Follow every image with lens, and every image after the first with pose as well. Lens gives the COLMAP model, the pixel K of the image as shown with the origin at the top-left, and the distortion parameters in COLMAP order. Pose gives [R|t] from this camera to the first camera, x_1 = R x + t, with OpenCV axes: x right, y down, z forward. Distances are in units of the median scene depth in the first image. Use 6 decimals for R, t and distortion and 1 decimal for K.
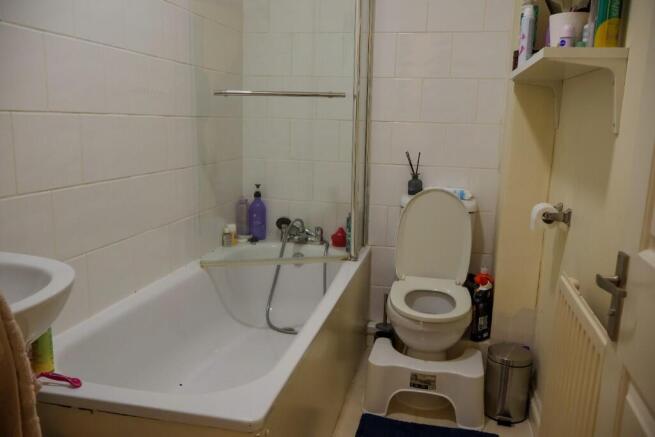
lens RADIAL K [[538.1, 0, 327.8], [0, 538.1, 218.4], [0, 0, 1]] dist [-0.001157, 0.009015]
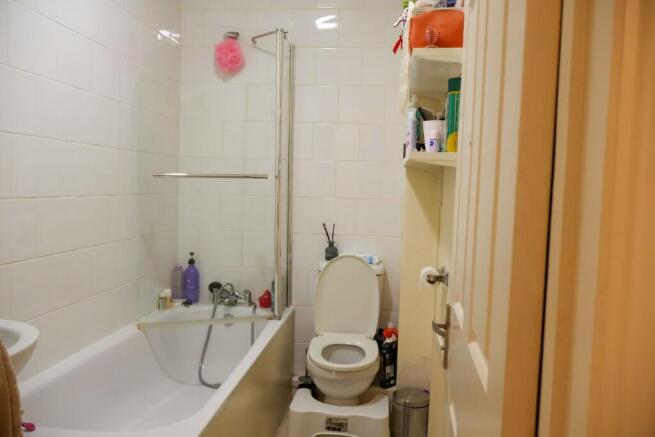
lens RADIAL K [[538.1, 0, 327.8], [0, 538.1, 218.4], [0, 0, 1]] dist [-0.001157, 0.009015]
pose [[0.993785, -0.005378, 0.111190, 0.028610], [0.017951, 0.993502, -0.112386, -0.003767], [-0.109863, 0.113684, 0.987424, -0.152729]]
